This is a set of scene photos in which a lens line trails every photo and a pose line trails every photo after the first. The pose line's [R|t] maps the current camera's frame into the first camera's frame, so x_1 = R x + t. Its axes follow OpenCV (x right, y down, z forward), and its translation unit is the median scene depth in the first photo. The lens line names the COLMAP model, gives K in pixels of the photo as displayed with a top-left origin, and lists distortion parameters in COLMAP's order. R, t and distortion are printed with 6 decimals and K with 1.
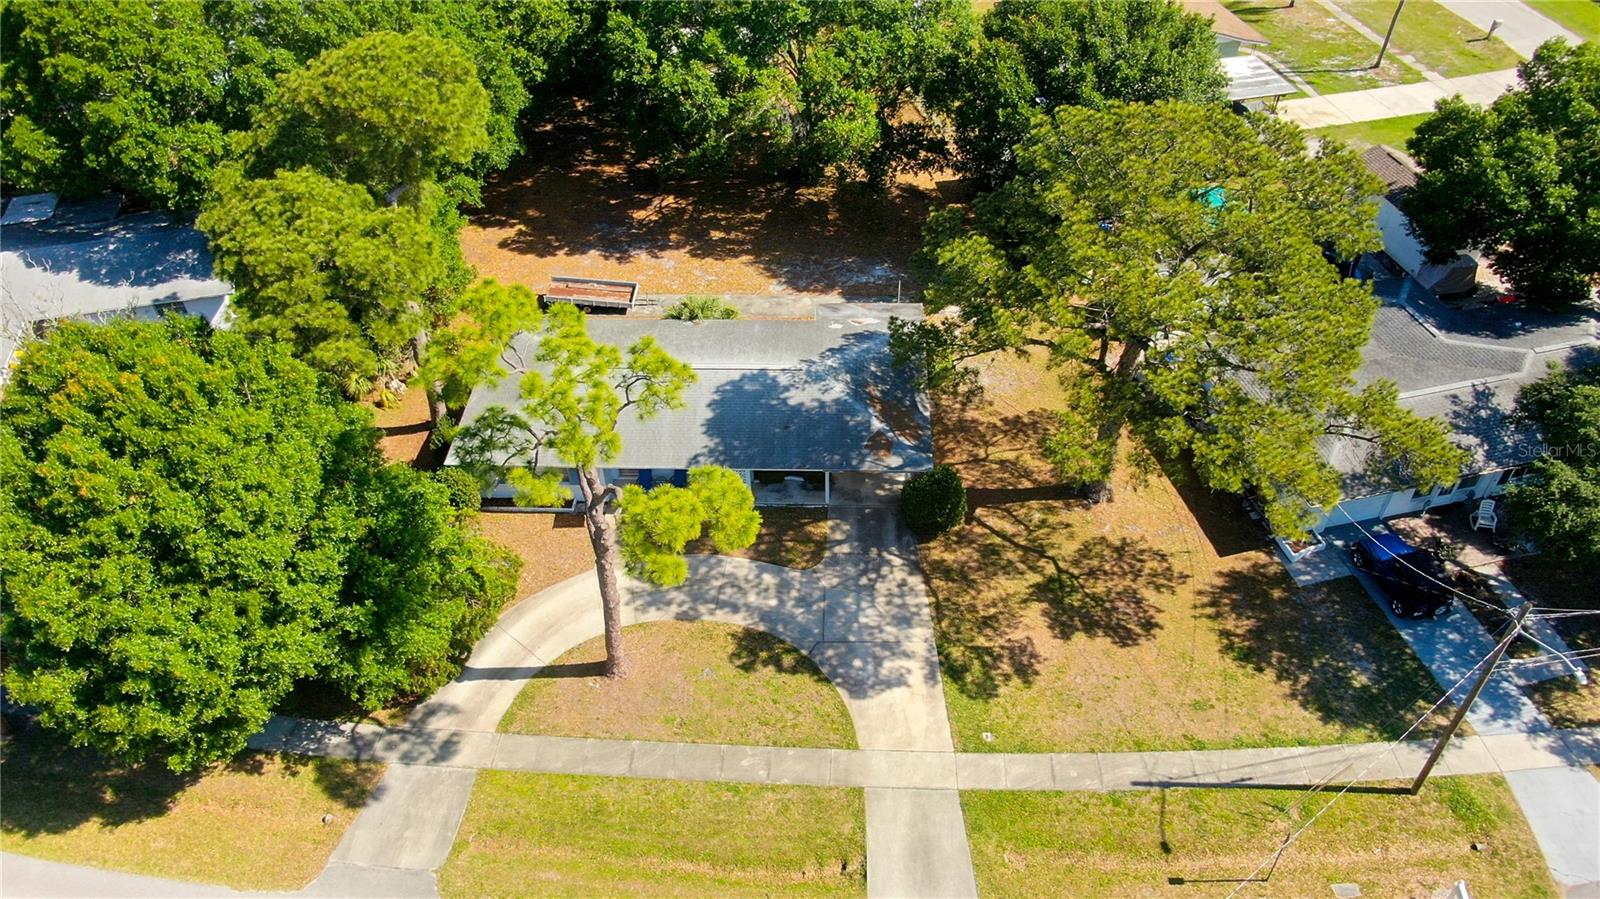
lens RADIAL K [[1127.1, 0, 800.0], [0, 1127.1, 449.5], [0, 0, 1]] dist [-0.054015, 0.047423]
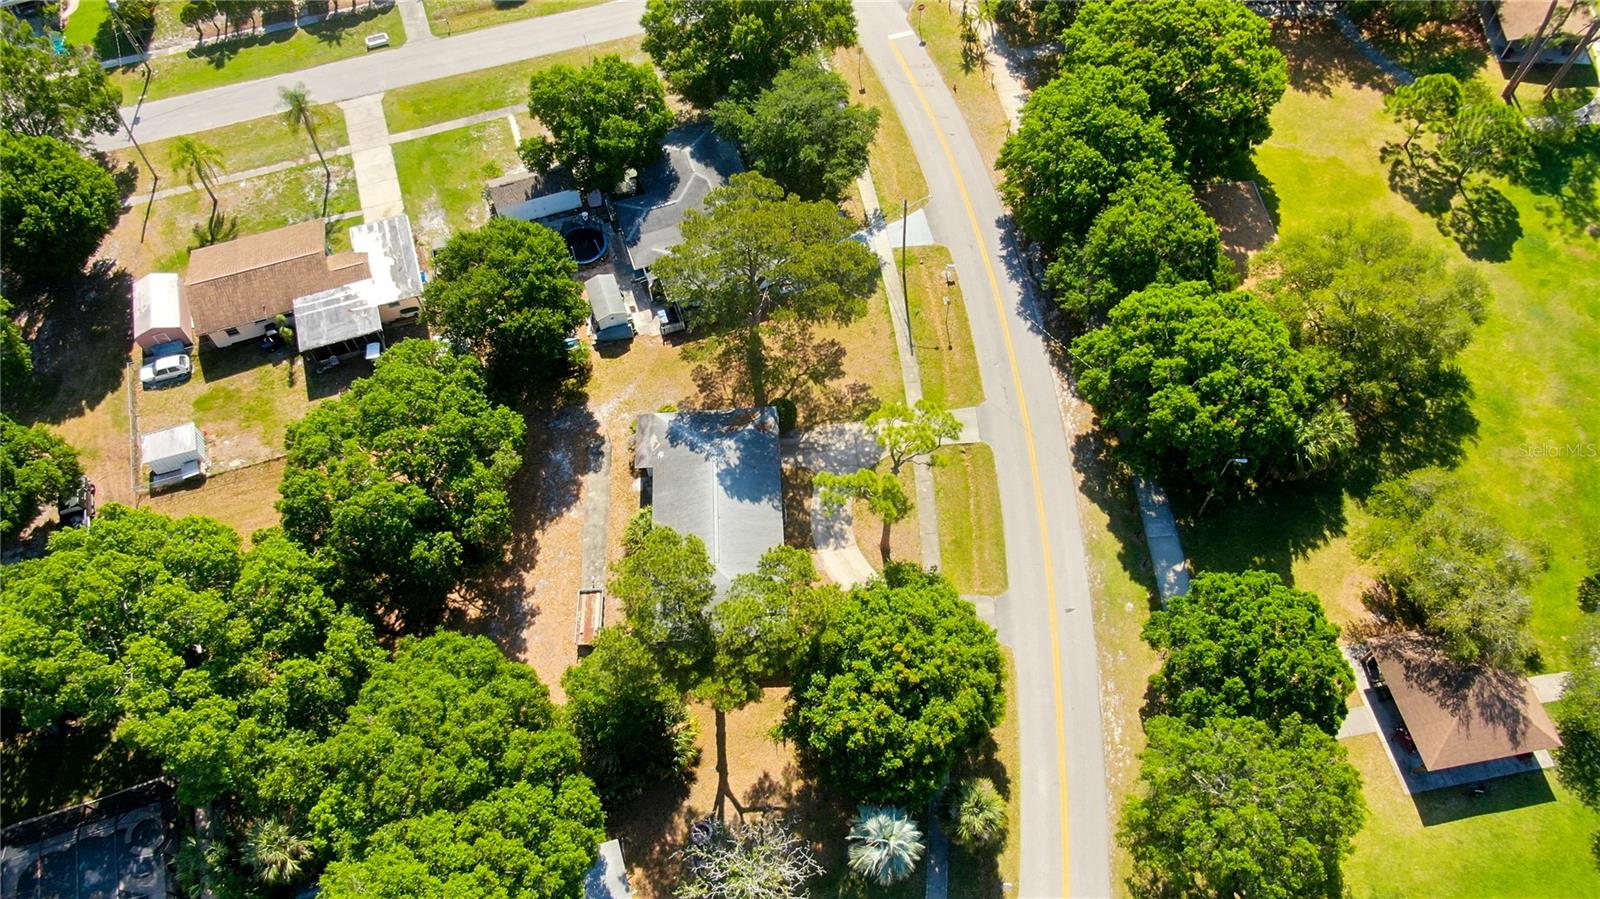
lens RADIAL K [[1119.0, 0, 800.0], [0, 1119.0, 449.5], [0, 0, 1]] dist [-0.019331, 0.008885]
pose [[-0.097152, -0.839490, 0.534619, -1.060159], [0.688284, 0.331333, 0.645355, -1.259805], [-0.718906, 0.430667, 0.545618, -0.114711]]
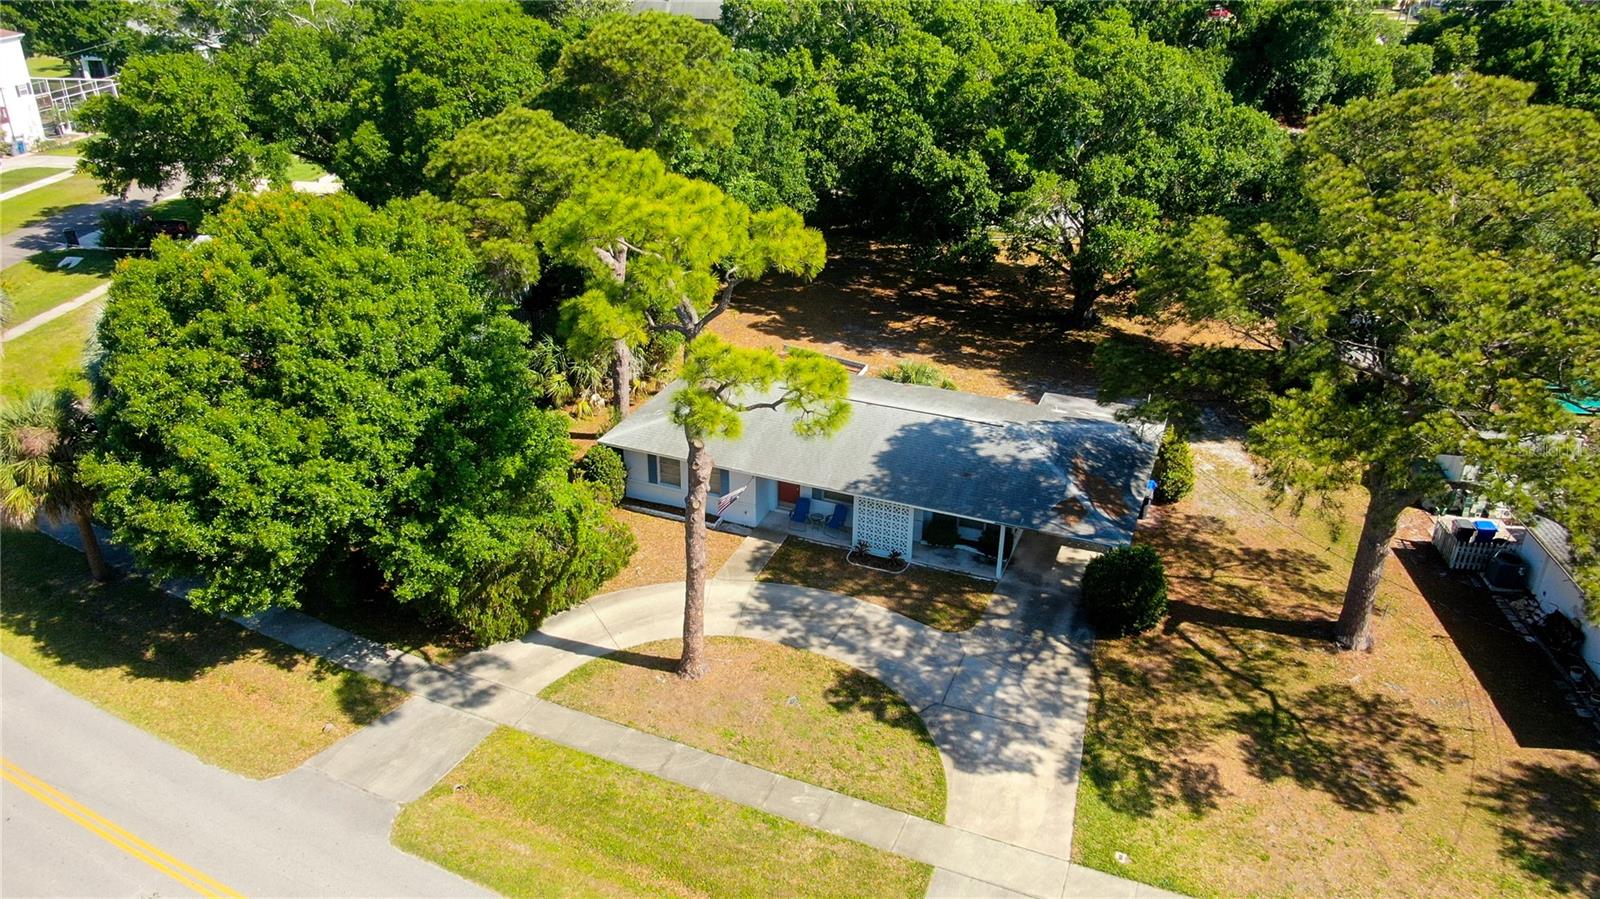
lens RADIAL K [[1119.0, 0, 800.0], [0, 1119.0, 449.5], [0, 0, 1]] dist [-0.019331, 0.008885]
pose [[0.938801, 0.175642, -0.296315, 0.122488], [-0.250288, 0.938849, -0.236471, 0.203864], [0.236661, 0.296163, 0.925353, 0.182366]]
